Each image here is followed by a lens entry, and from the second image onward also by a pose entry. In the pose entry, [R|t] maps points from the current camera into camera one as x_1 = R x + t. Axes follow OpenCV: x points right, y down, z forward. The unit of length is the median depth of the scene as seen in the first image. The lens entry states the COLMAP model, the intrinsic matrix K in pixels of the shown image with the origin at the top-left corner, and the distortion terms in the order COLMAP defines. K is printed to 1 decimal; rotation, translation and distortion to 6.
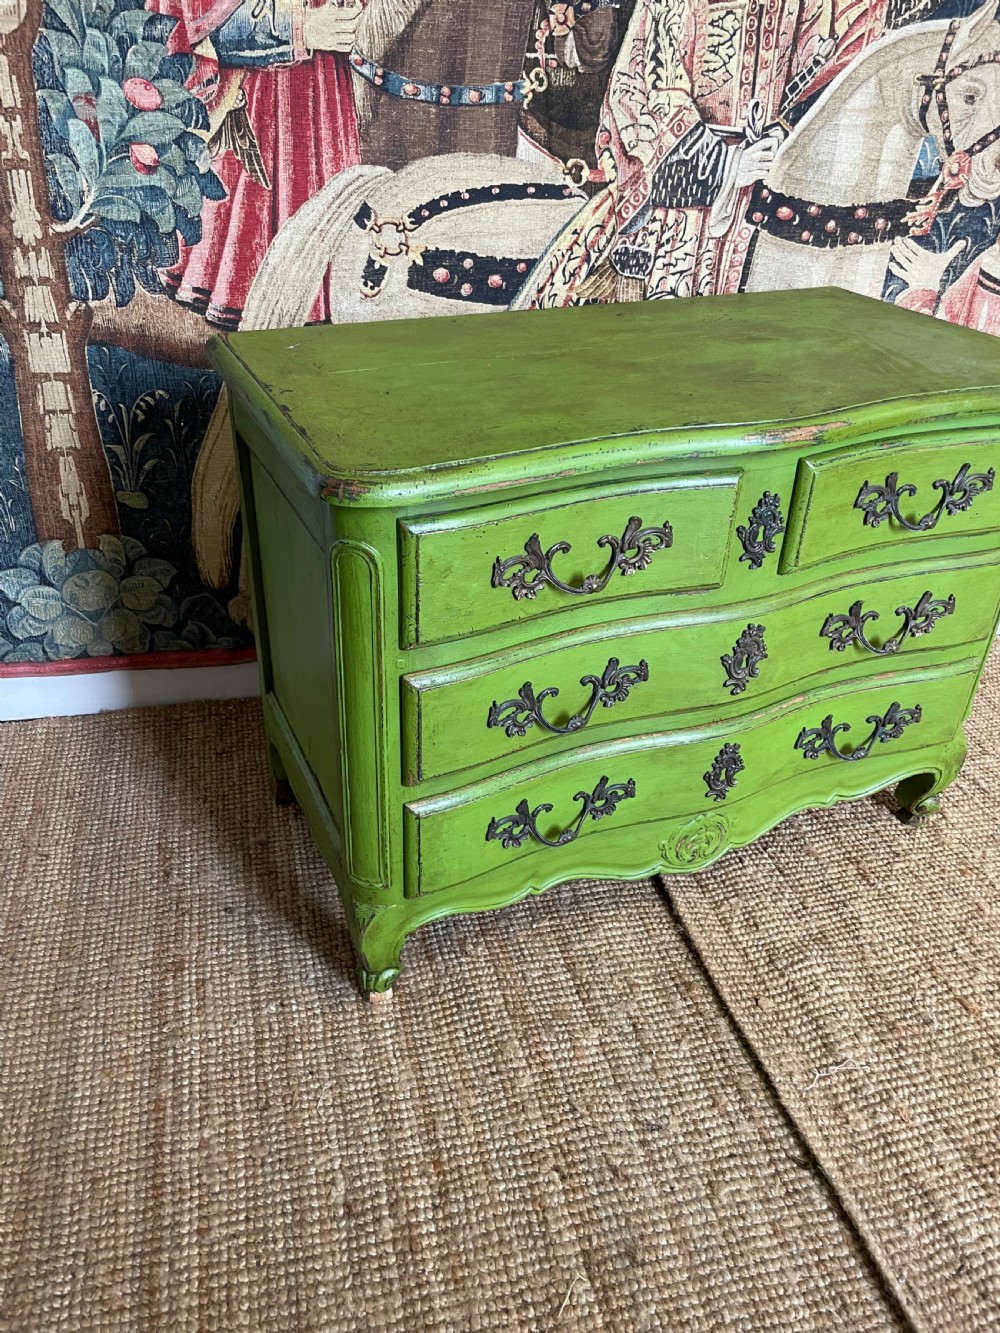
lens RADIAL K [[1021.6, 0, 502.2], [0, 1021.6, 662.6], [0, 0, 1]] dist [0.076327, -0.110037]
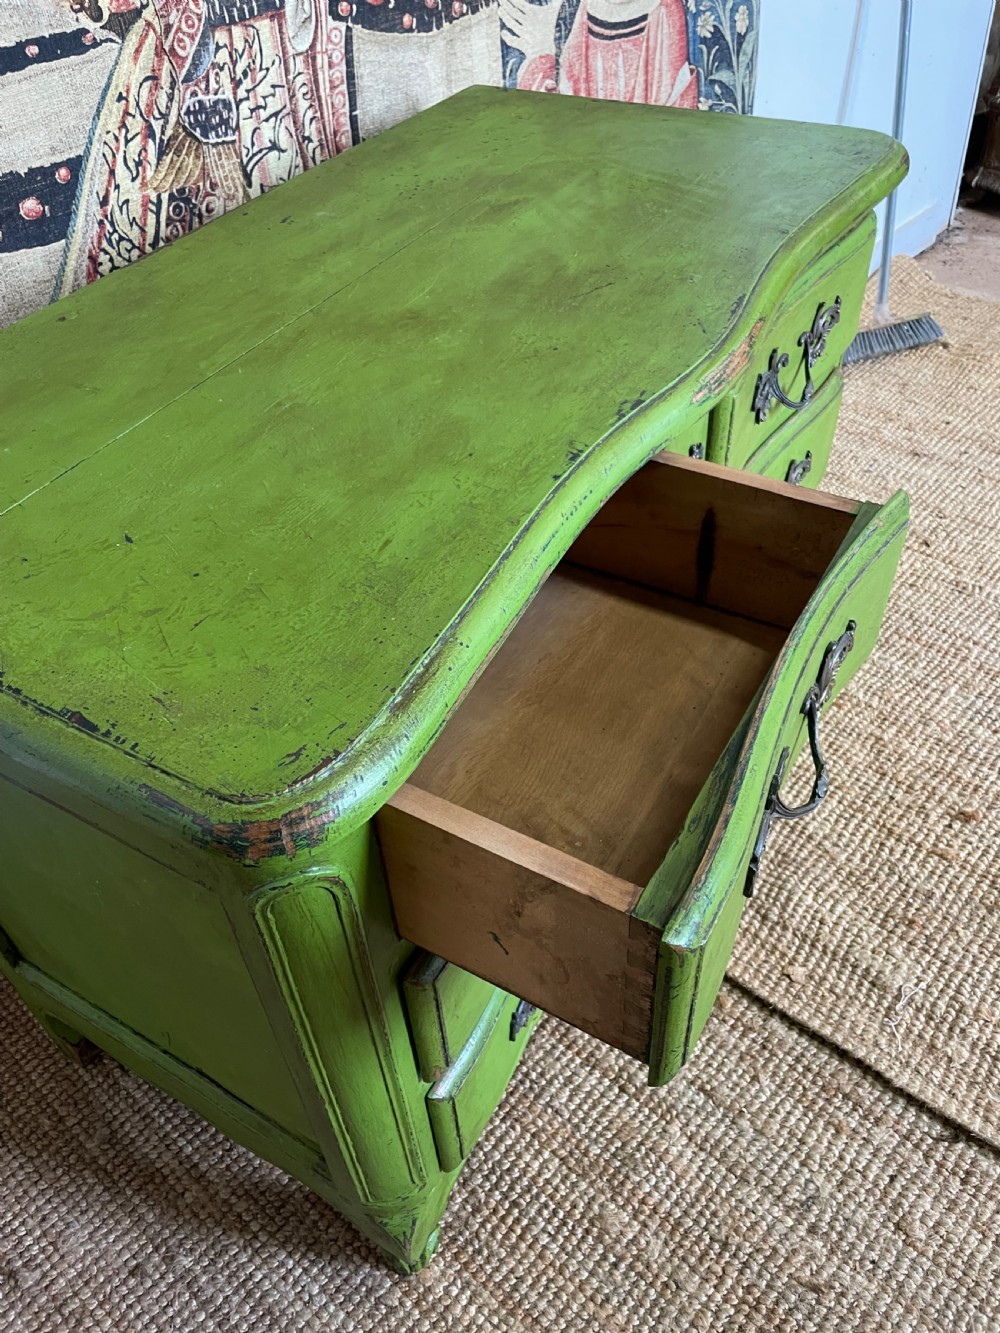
lens RADIAL K [[1022.6, 0, 508.4], [0, 1022.6, 661.7], [0, 0, 1]] dist [0.085544, -0.126942]
pose [[0.819851, -0.445330, 0.359897, -0.124669], [0.364091, 0.890581, 0.272586, -0.203455], [-0.441908, -0.092445, 0.892284, 0.303921]]
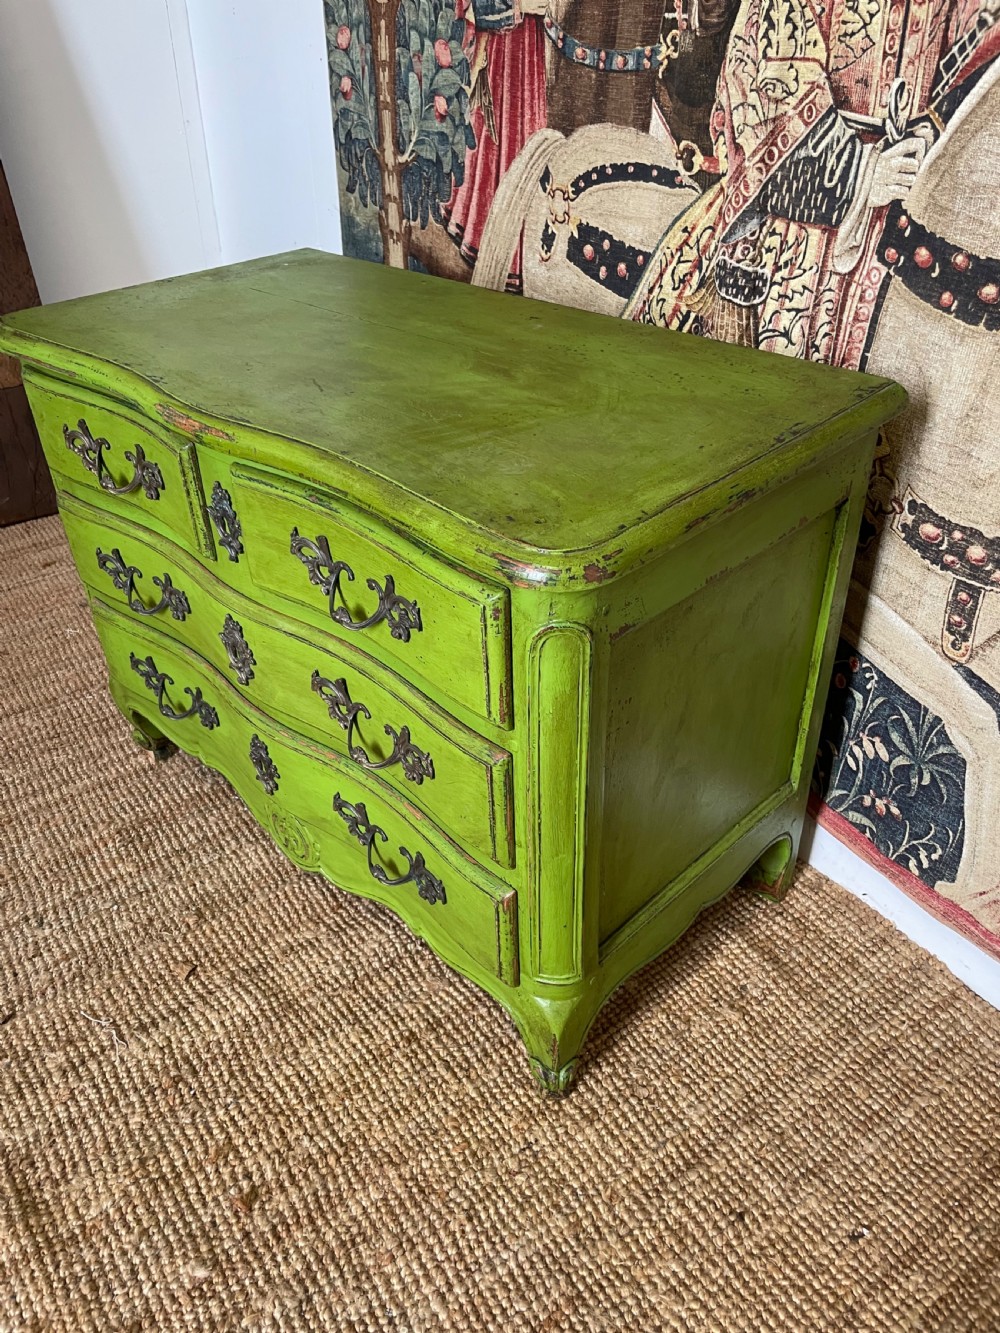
lens RADIAL K [[1022.6, 0, 491.7], [0, 1022.6, 667.6], [0, 0, 1]] dist [0.085544, -0.126942]
pose [[0.348416, 0.489653, -0.799279, 0.897083], [-0.459011, 0.832600, 0.309978, -0.326603], [0.817261, 0.258876, 0.514847, 0.562303]]
